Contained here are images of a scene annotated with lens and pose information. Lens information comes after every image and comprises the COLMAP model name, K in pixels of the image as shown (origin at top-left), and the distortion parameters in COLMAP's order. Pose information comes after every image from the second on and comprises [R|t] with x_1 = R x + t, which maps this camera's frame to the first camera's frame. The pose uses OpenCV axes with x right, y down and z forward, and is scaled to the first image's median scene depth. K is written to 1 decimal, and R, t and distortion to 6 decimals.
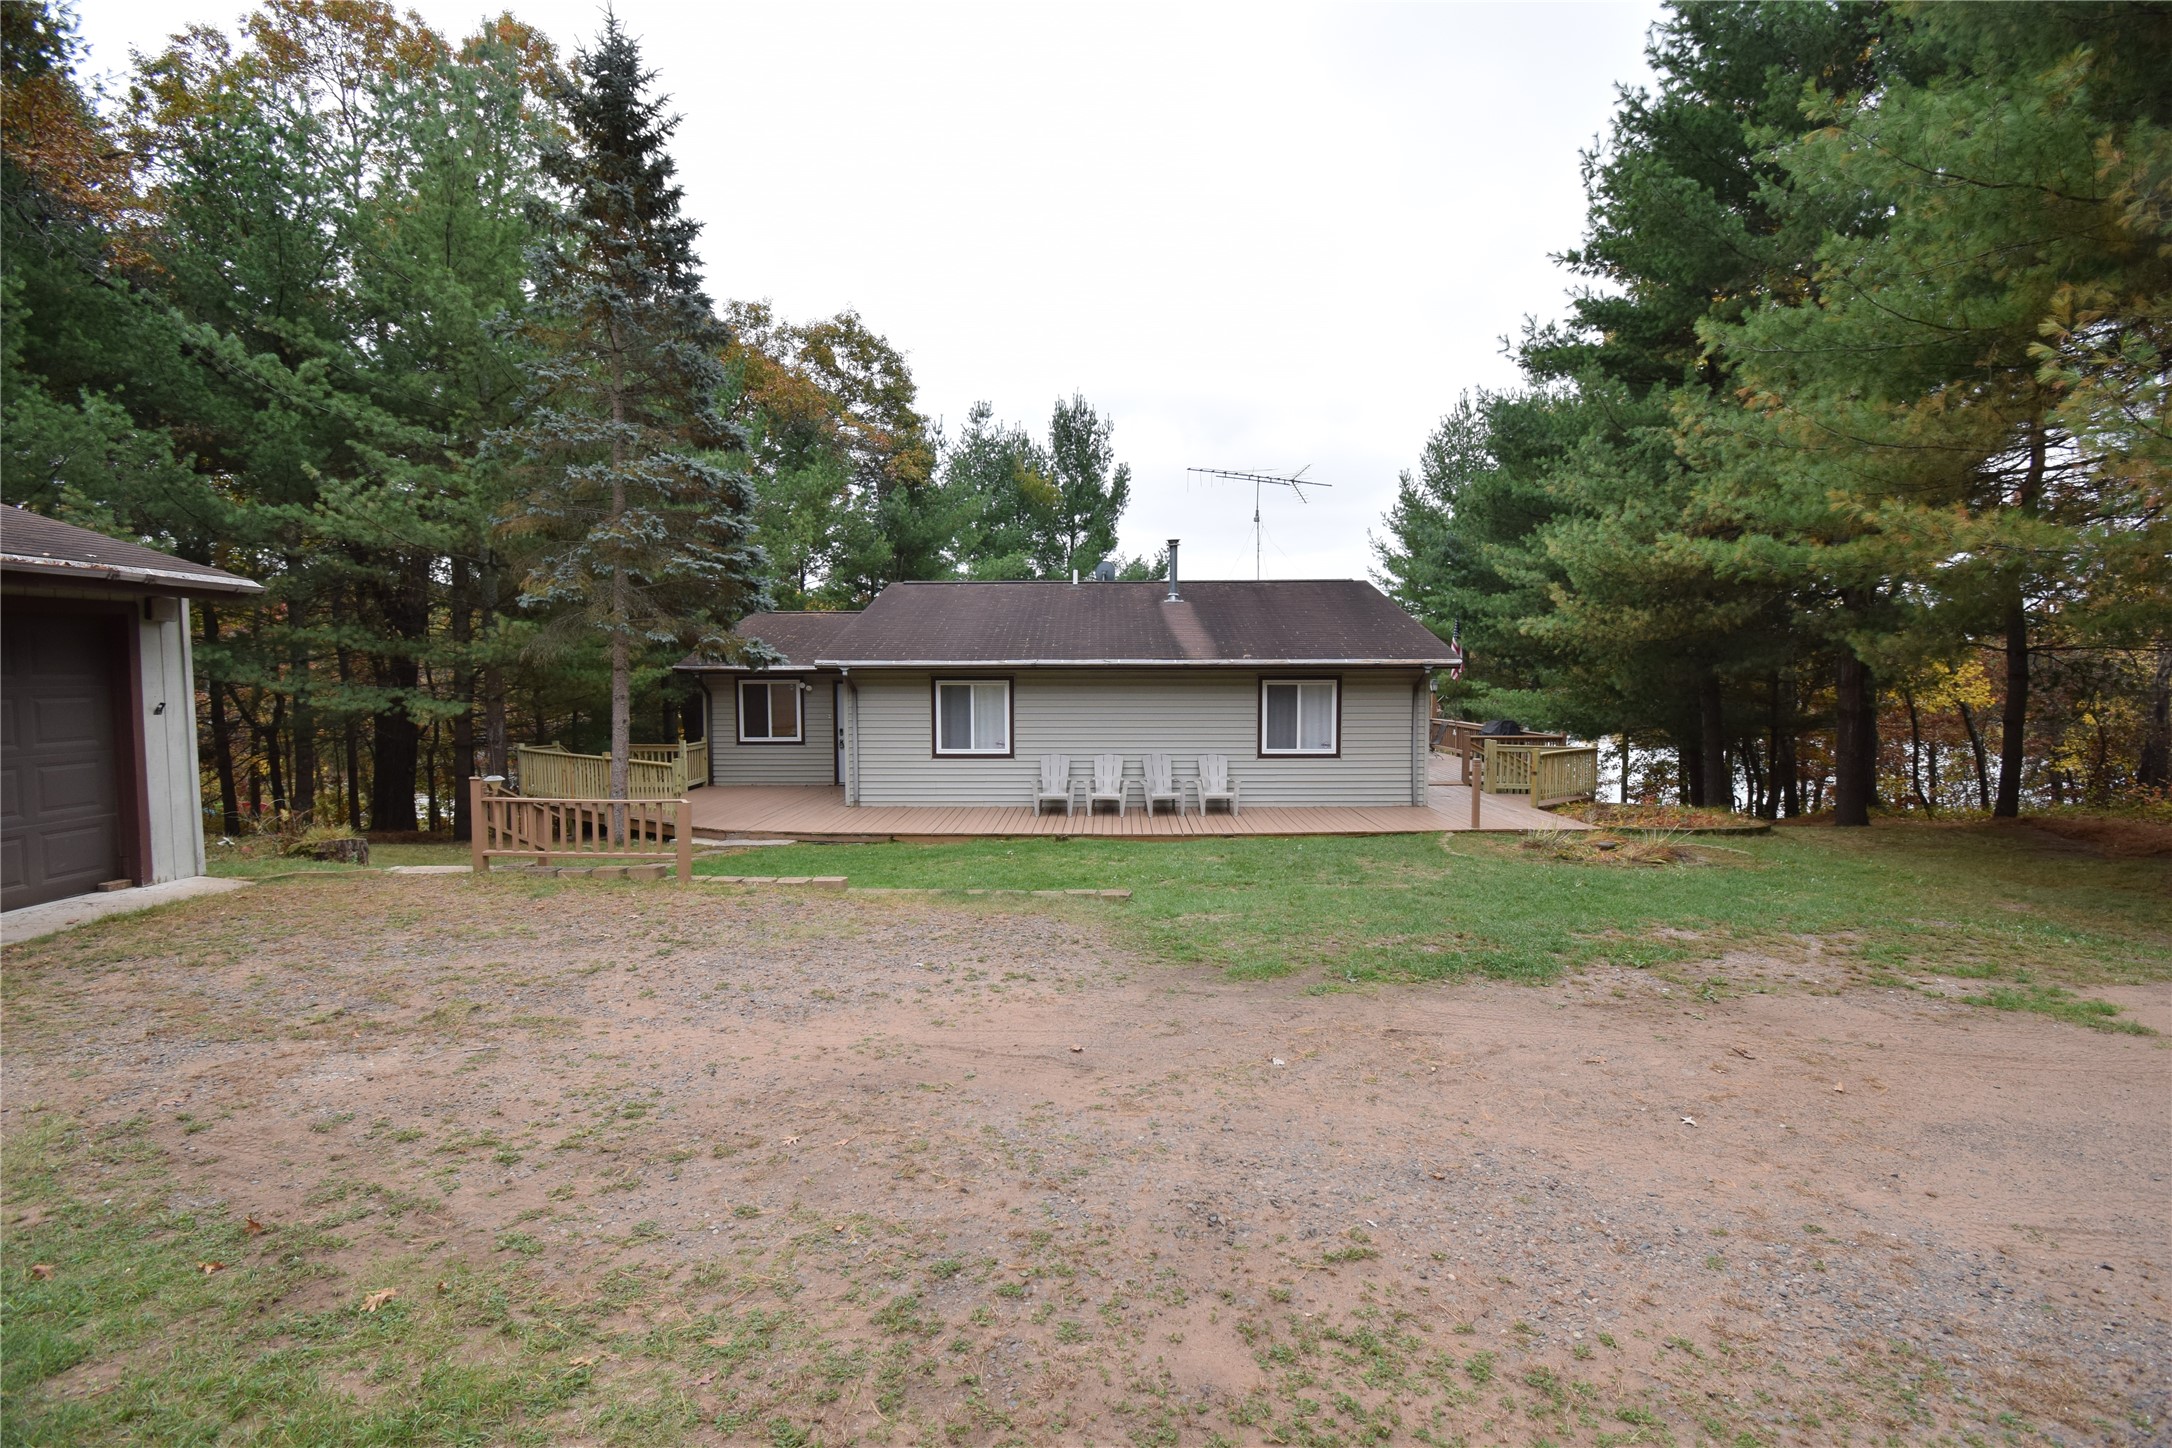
lens RADIAL K [[929.5, 0, 1071.8], [0, 929.5, 740.9], [0, 0, 1]] dist [-0.008703, -0.000274]
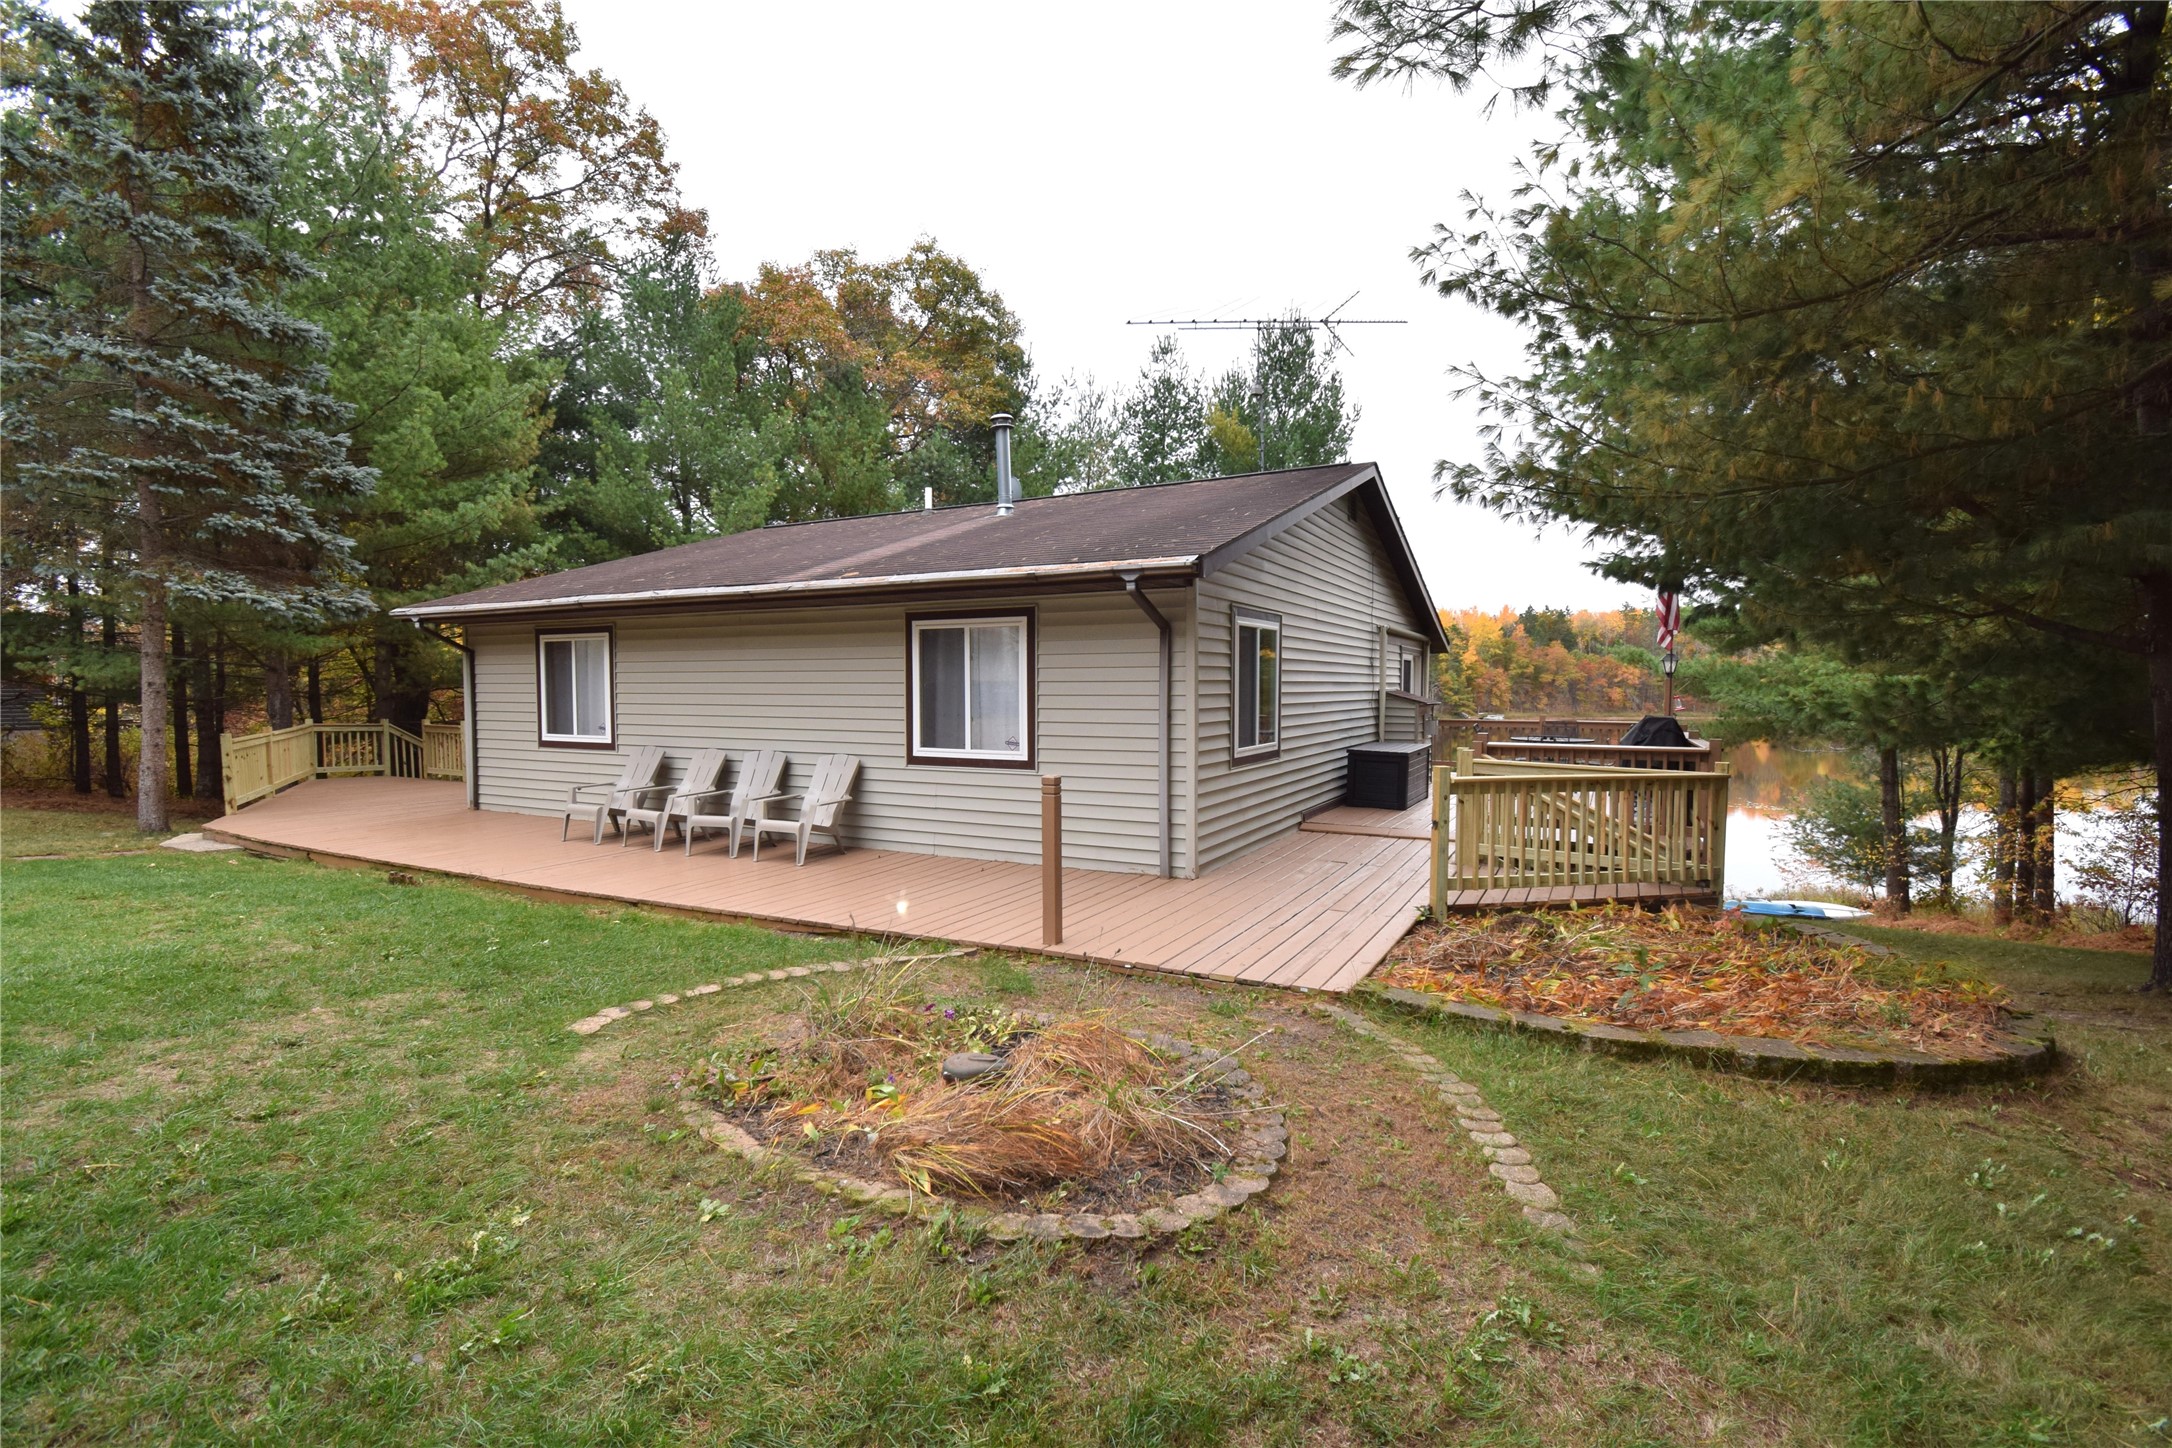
lens RADIAL K [[939.8, 0, 1090.9], [0, 939.8, 727.1], [0, 0, 1]] dist [-0.001219, -0.000078]
pose [[0.896858, 0.021774, -0.441782, 1.085805], [-0.034263, 0.999206, -0.020309, 0.009058], [0.440989, 0.033351, 0.896892, 1.143406]]
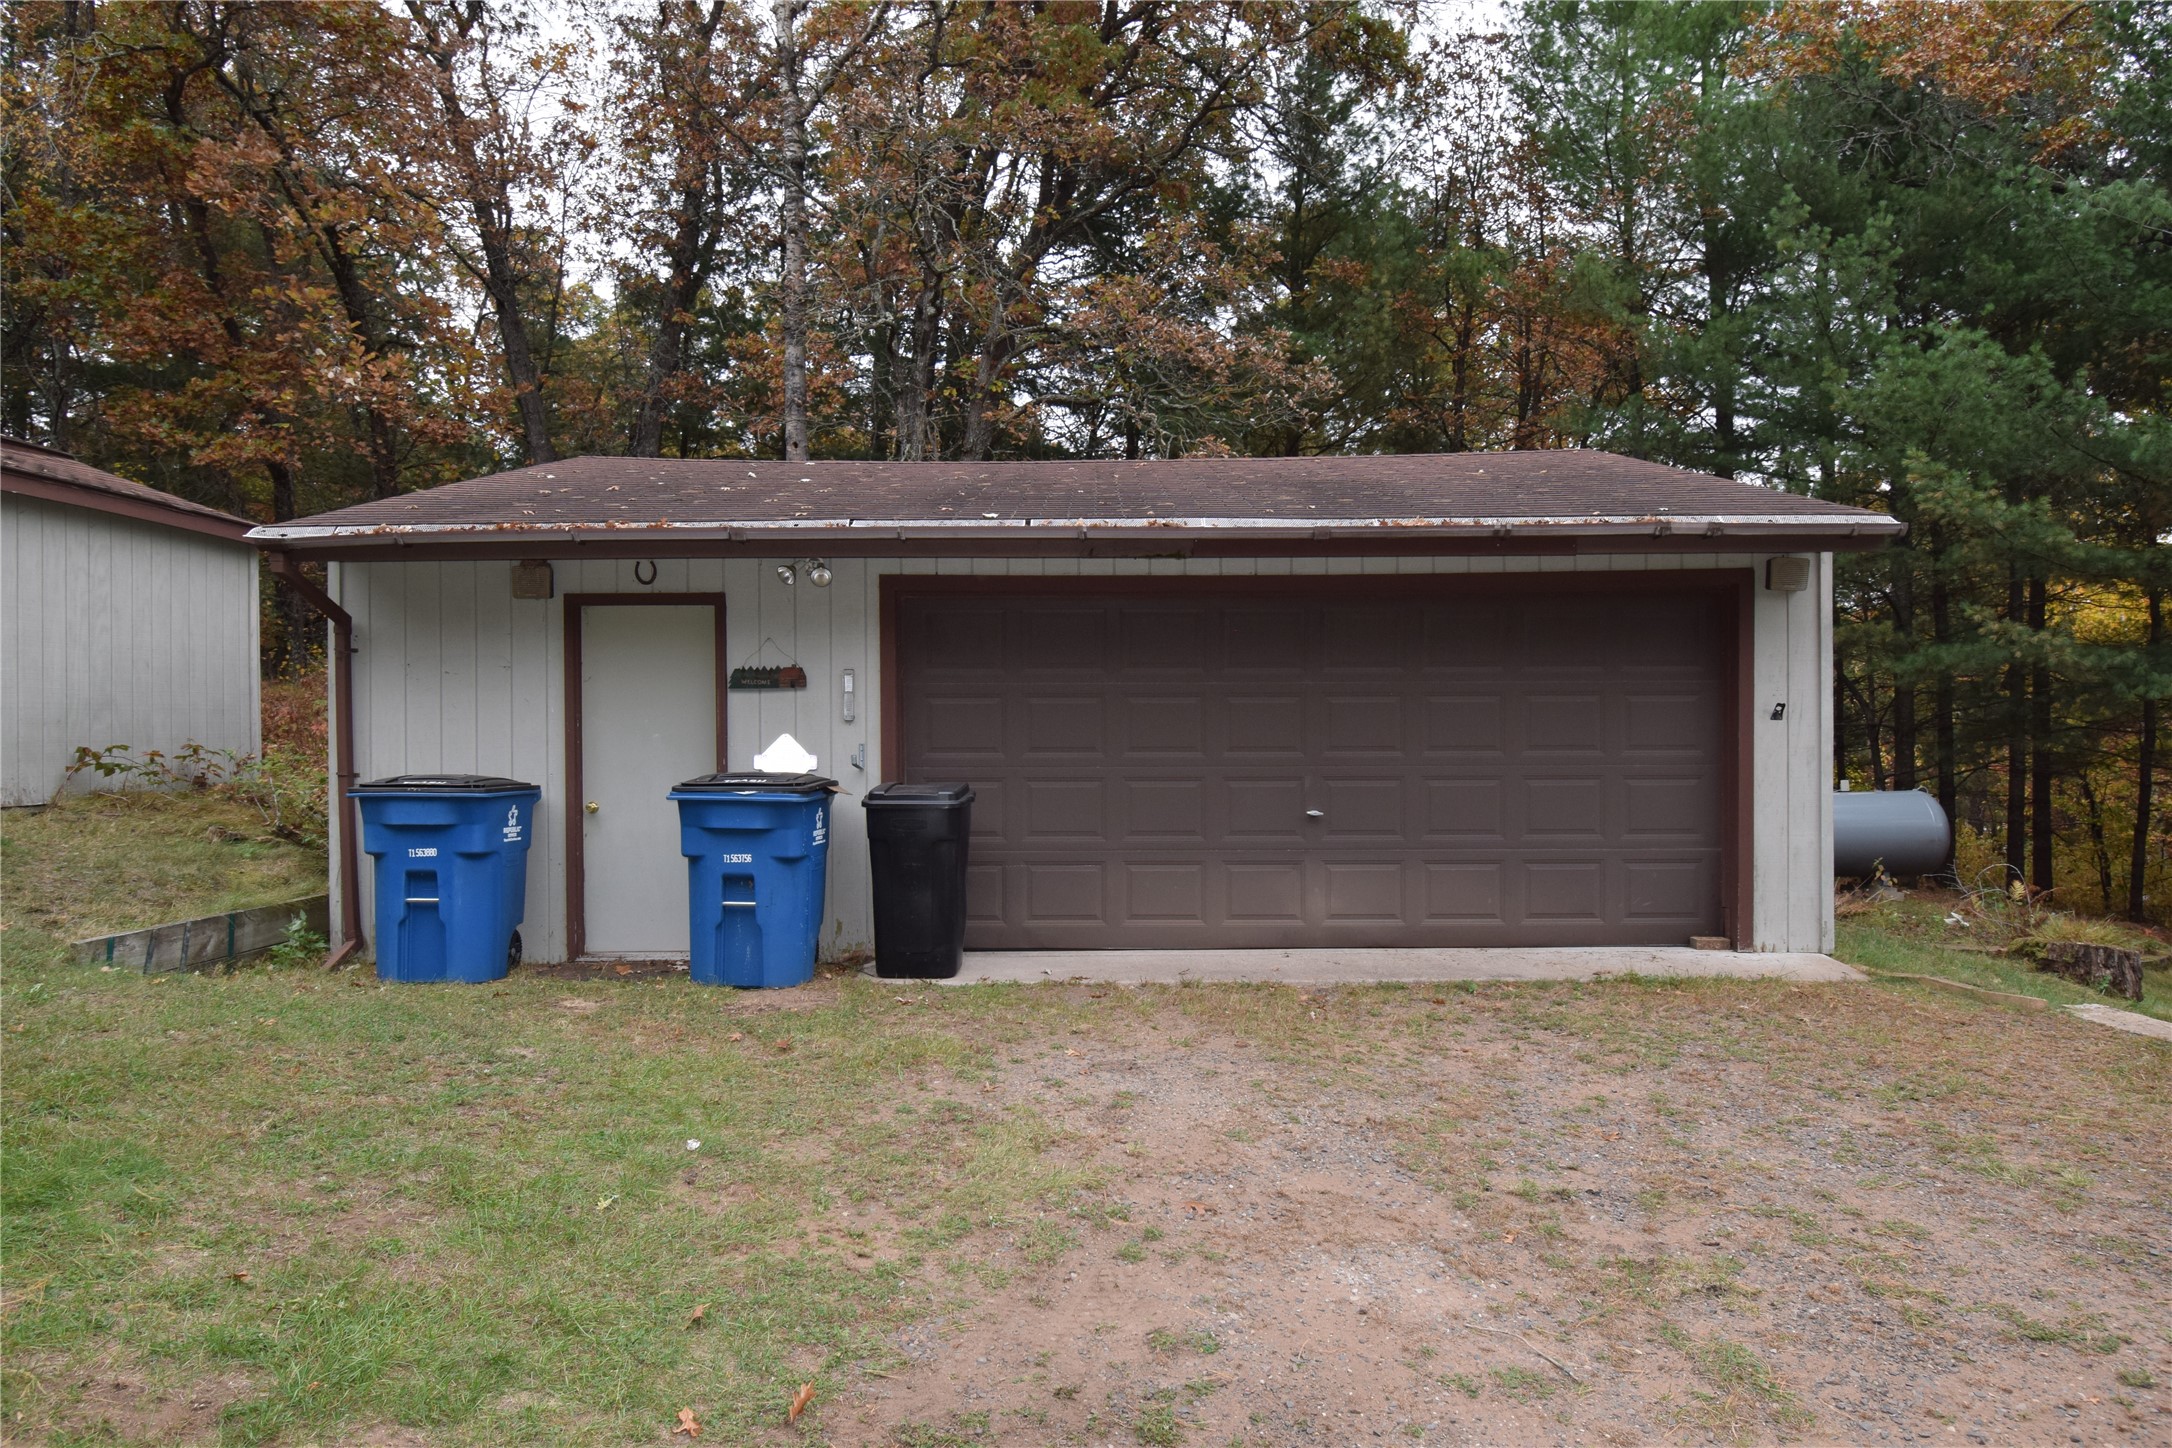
lens RADIAL K [[1300.4, 0, 1084.1], [0, 1300.4, 726.4], [0, 0, 1]] dist [0.000121, -0.004185]
pose [[0.031821, 0.000545, -0.999493, 0.013856], [-0.061778, 0.998089, -0.001423, 0.011244], [0.997583, 0.061792, 0.031794, 0.401314]]
